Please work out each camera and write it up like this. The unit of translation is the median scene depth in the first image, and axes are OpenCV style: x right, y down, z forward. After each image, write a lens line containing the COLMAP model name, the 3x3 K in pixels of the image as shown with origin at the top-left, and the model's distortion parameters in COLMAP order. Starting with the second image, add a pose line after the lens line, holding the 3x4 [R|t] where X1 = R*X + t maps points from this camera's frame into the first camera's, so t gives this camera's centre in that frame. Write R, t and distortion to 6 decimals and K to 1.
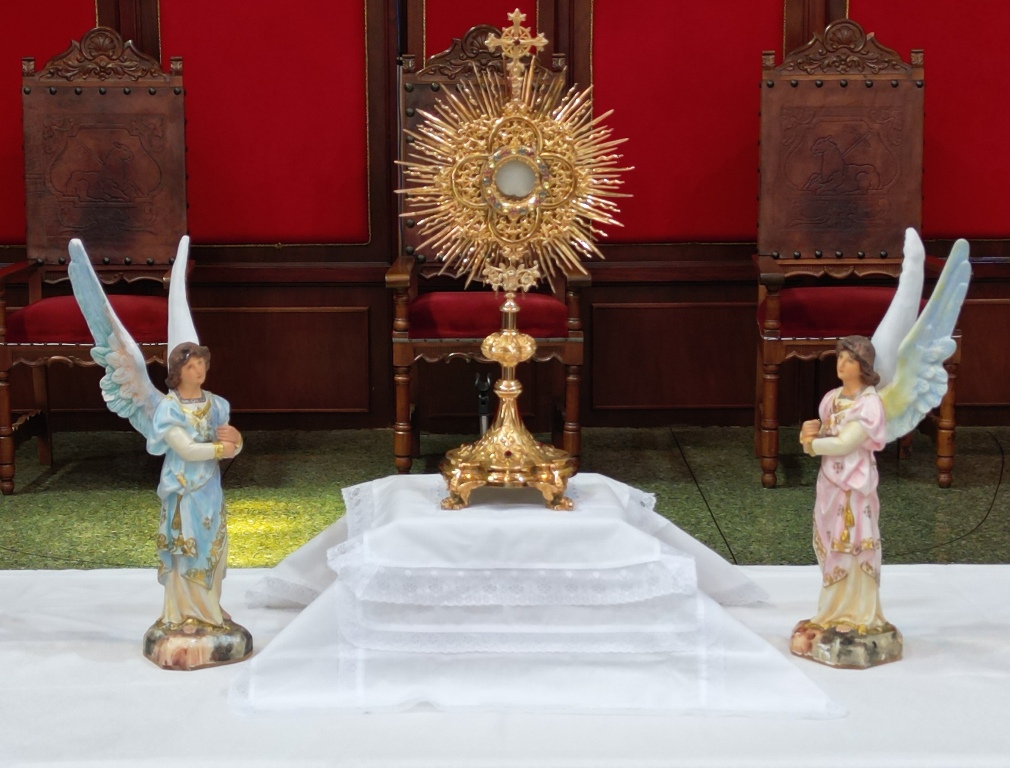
lens RADIAL K [[2060.7, 0, 436.3], [0, 2060.7, 419.4], [0, 0, 1]] dist [0.180154, -0.578356]
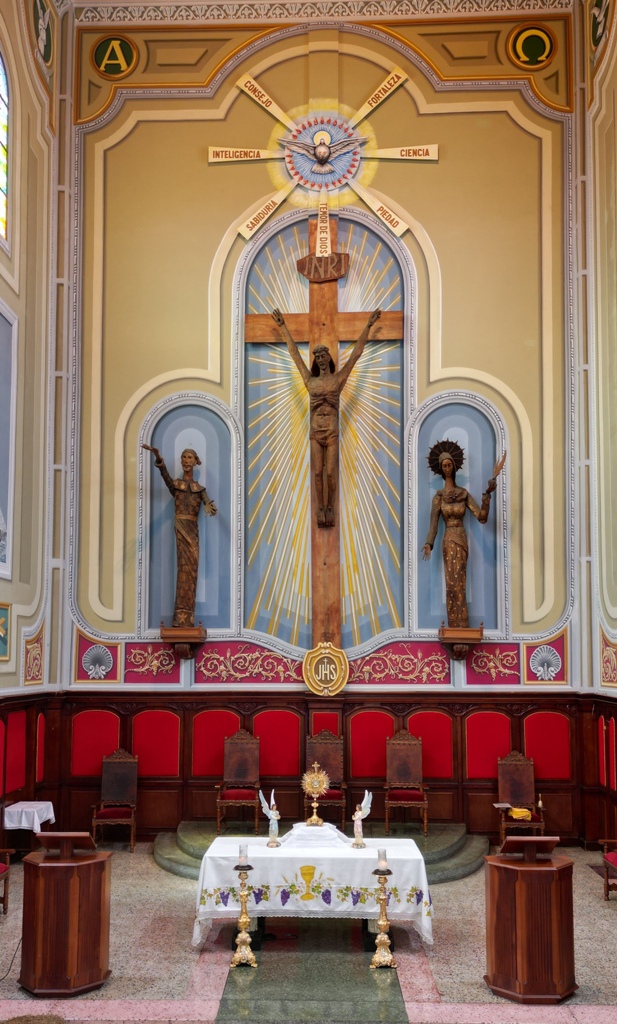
lens RADIAL K [[901.6, 0, 311.7], [0, 901.6, 595.2], [0, 0, 1]] dist [0.144625, -0.281614]
pose [[0.999624, 0.008022, -0.026238, 0.107022], [-0.014316, 0.968305, -0.249360, 0.053293], [0.023406, 0.249642, 0.968055, -2.517594]]
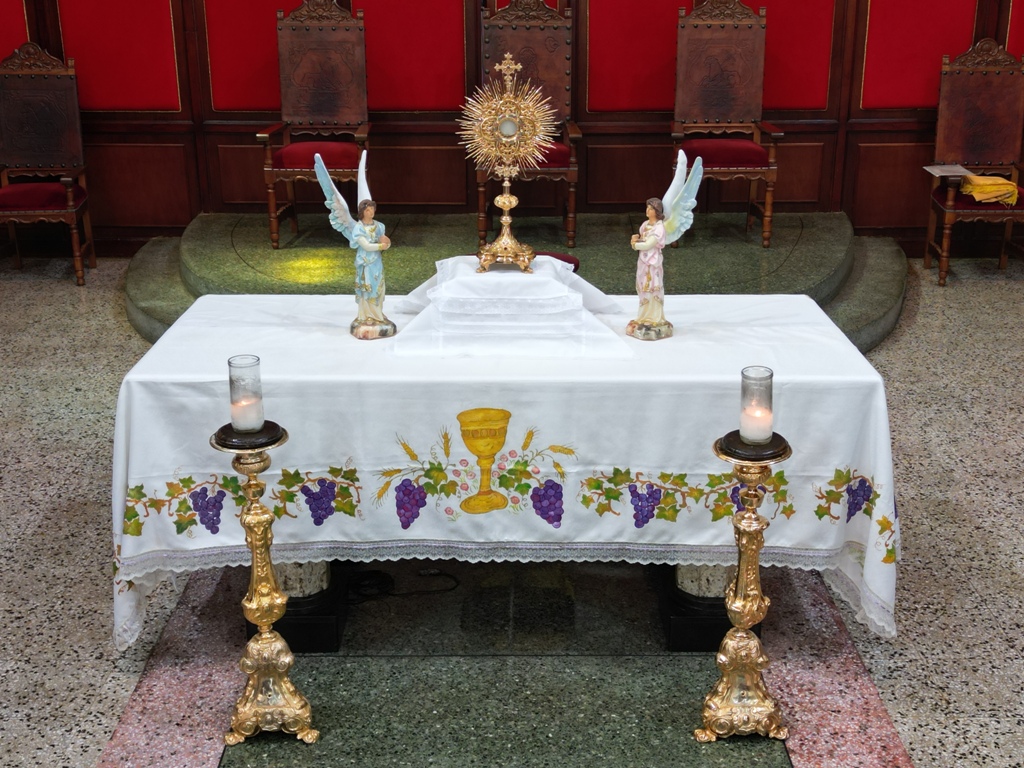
lens RADIAL K [[1268.6, 0, 512.0], [0, 1268.6, 384.0], [0, 0, 1]] dist [0.196008, -0.588481]
pose [[0.999927, 0.006375, -0.010310, 0.058138], [-0.004740, 0.988446, 0.151498, -0.049514], [0.011157, -0.151438, 0.988404, -0.438517]]
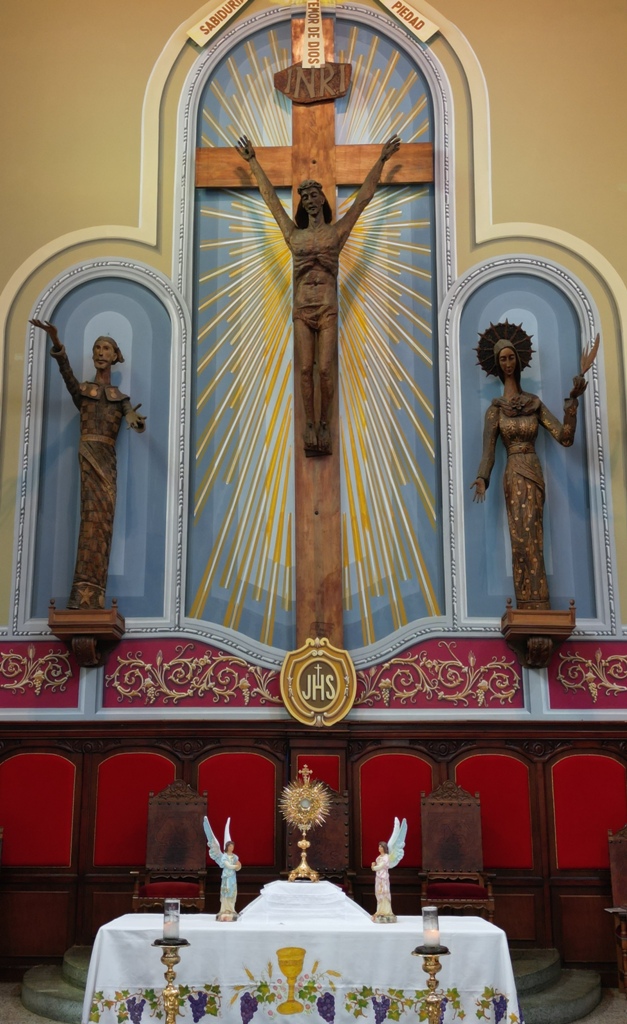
lens RADIAL K [[1272.5, 0, 294.1], [0, 1272.5, 471.5], [0, 0, 1]] dist [0.164021, -0.435312]
pose [[0.999676, 0.005169, -0.024930, 0.078085], [-0.015271, 0.905202, -0.424707, 0.402622], [0.020371, 0.424950, 0.904988, -1.762841]]
